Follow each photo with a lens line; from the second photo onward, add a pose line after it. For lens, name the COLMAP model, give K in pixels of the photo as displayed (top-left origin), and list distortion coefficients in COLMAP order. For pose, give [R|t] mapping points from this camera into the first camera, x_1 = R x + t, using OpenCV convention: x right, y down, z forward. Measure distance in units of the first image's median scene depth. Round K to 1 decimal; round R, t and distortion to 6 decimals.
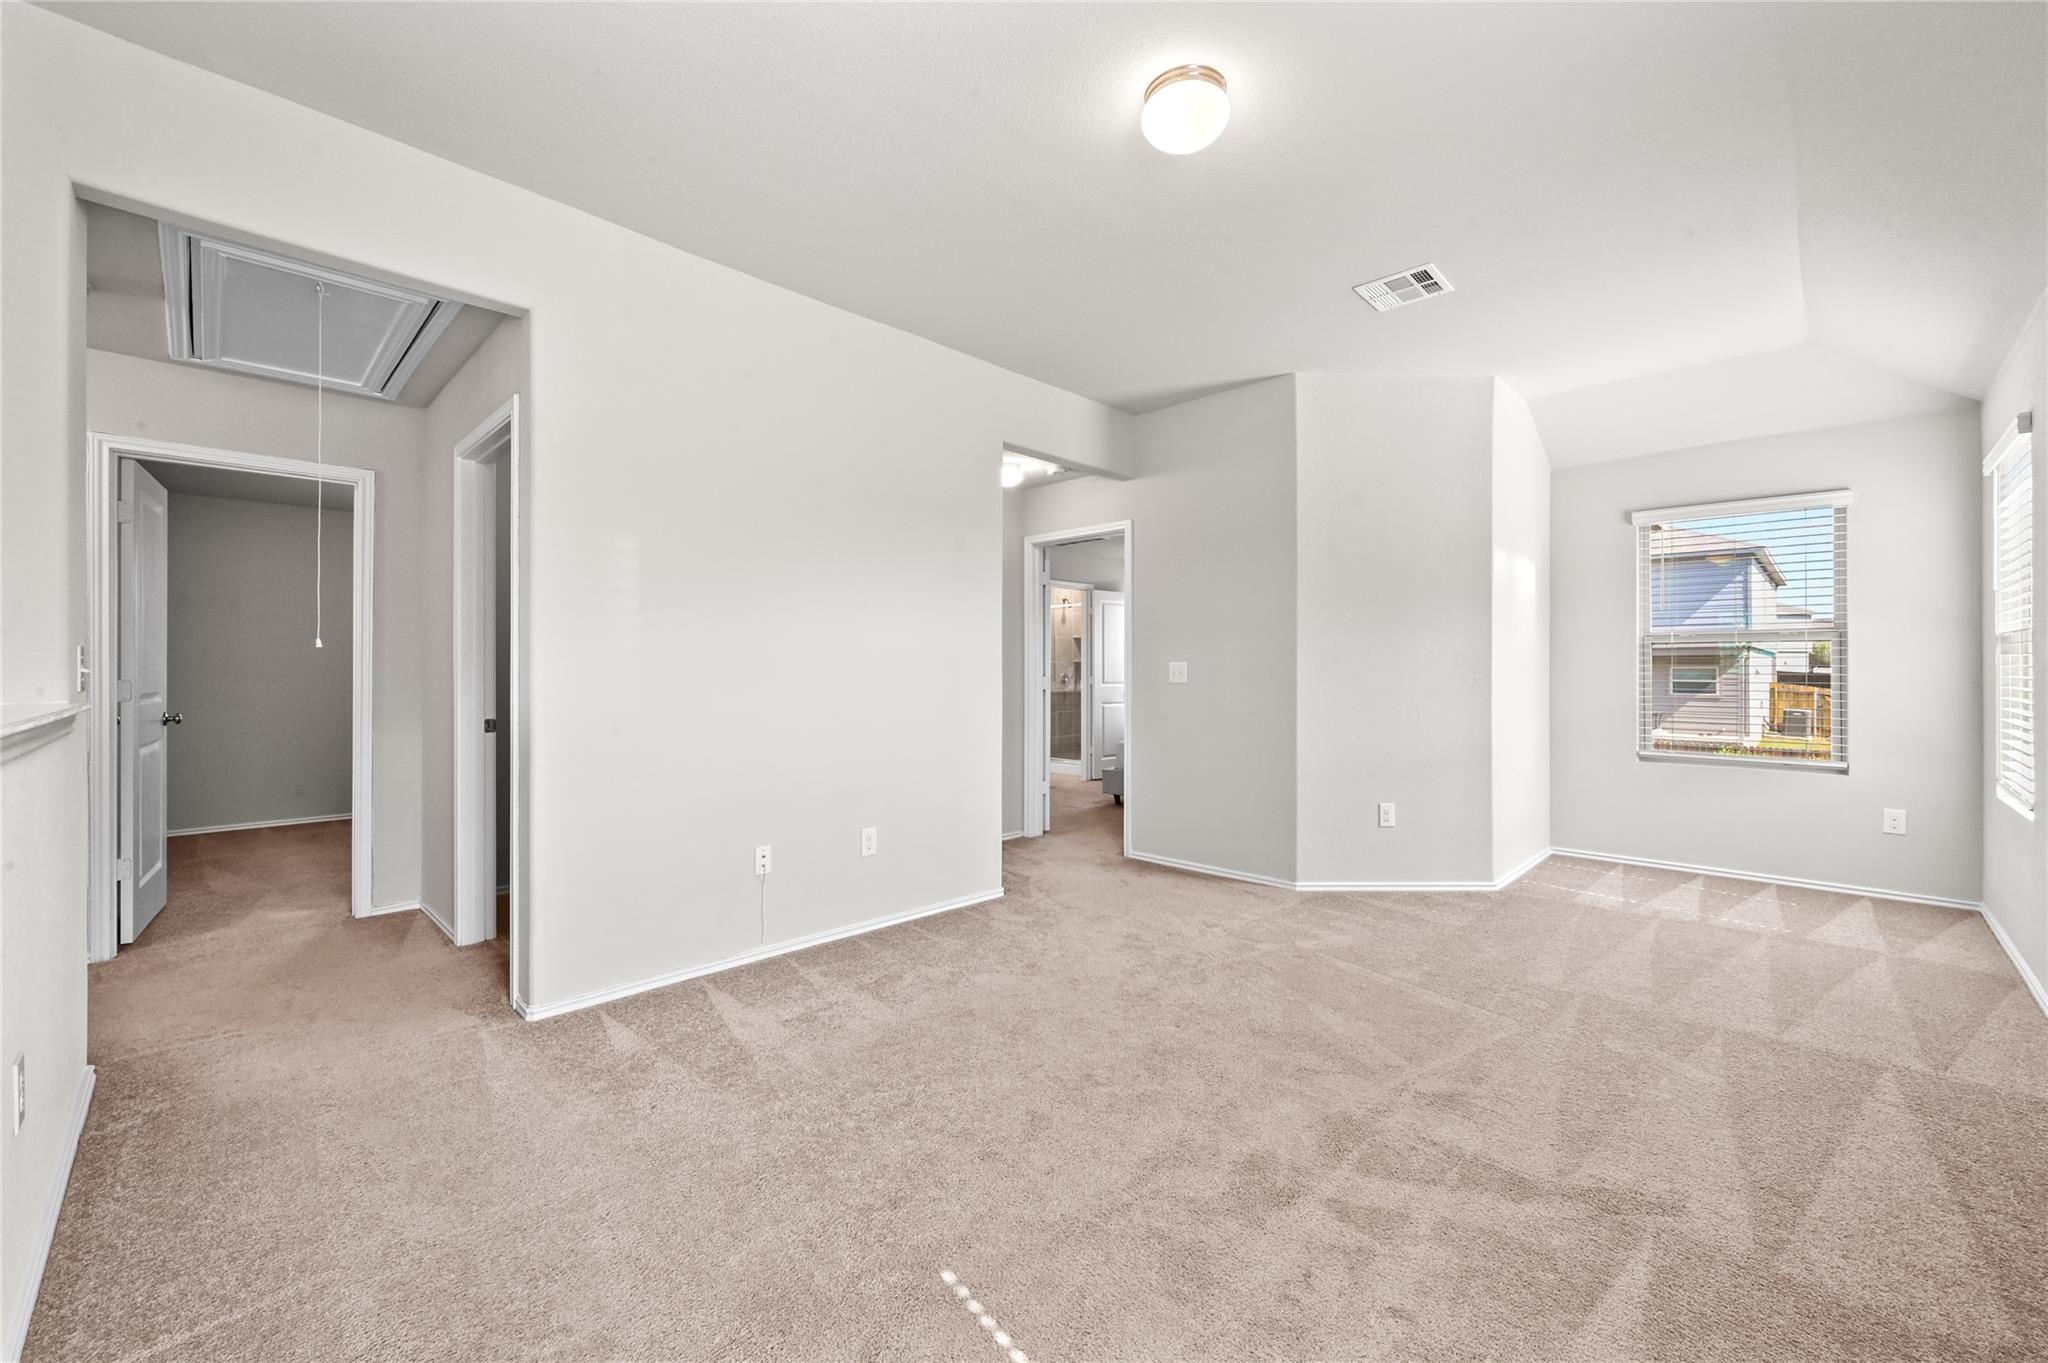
lens RADIAL K [[807.8, 0, 1029.3], [0, 807.8, 677.8], [0, 0, 1]] dist [0.001621, 0.000065]
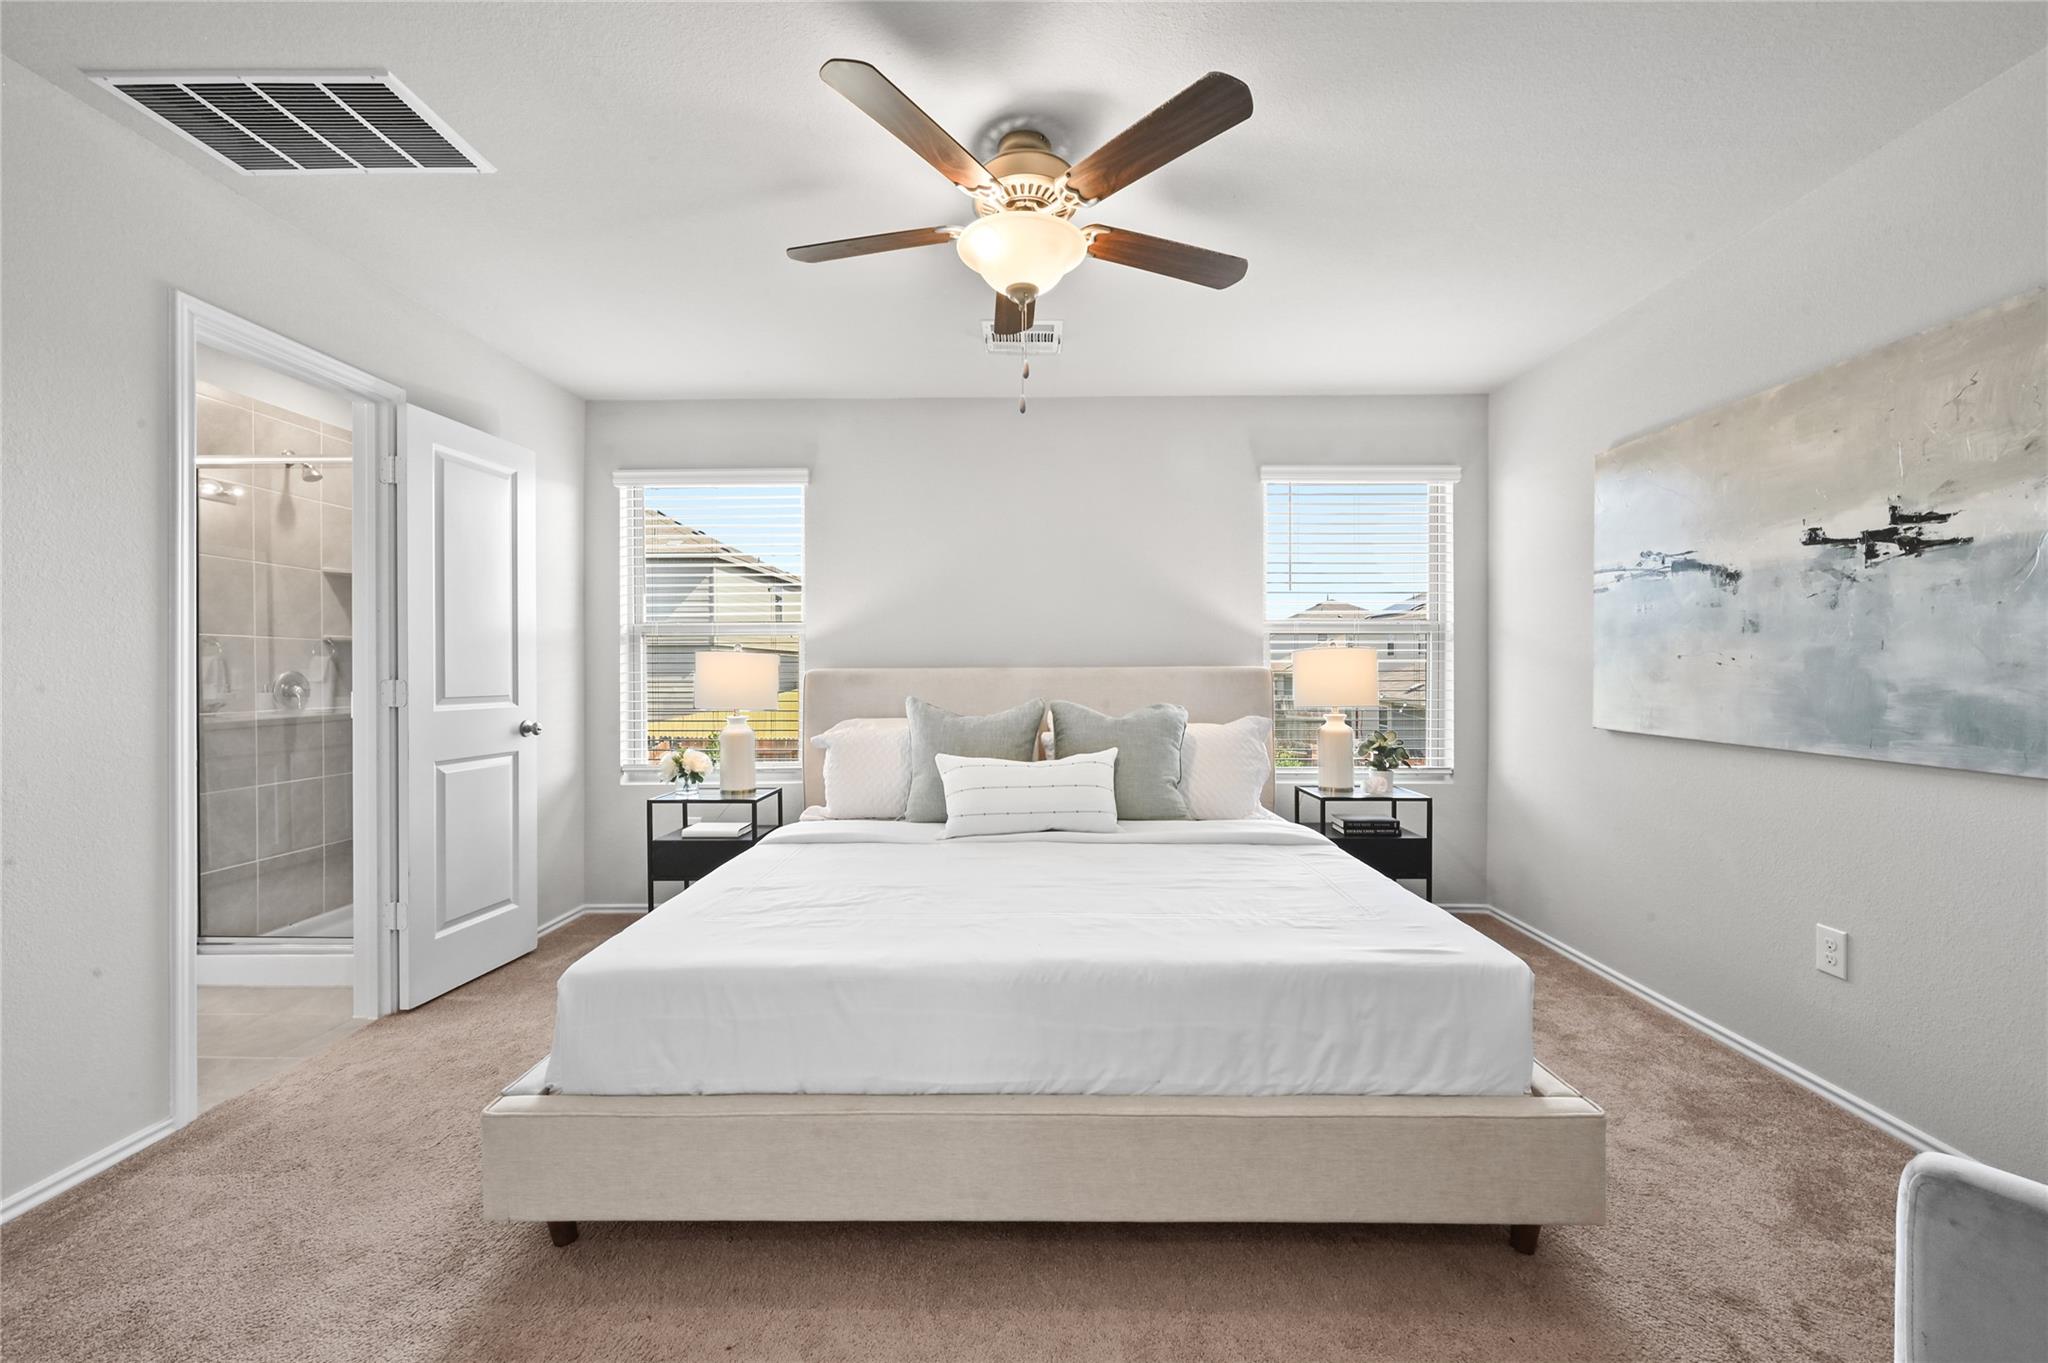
lens RADIAL K [[807.8, 0, 1031.7], [0, 807.8, 678.9], [0, 0, 1]] dist [0.001621, 0.000065]
pose [[0.721095, 0.001510, 0.692835, 0.031407], [-0.004571, 0.999986, 0.002578, -0.004000], [-0.692821, -0.005026, 0.721092, 0.512552]]
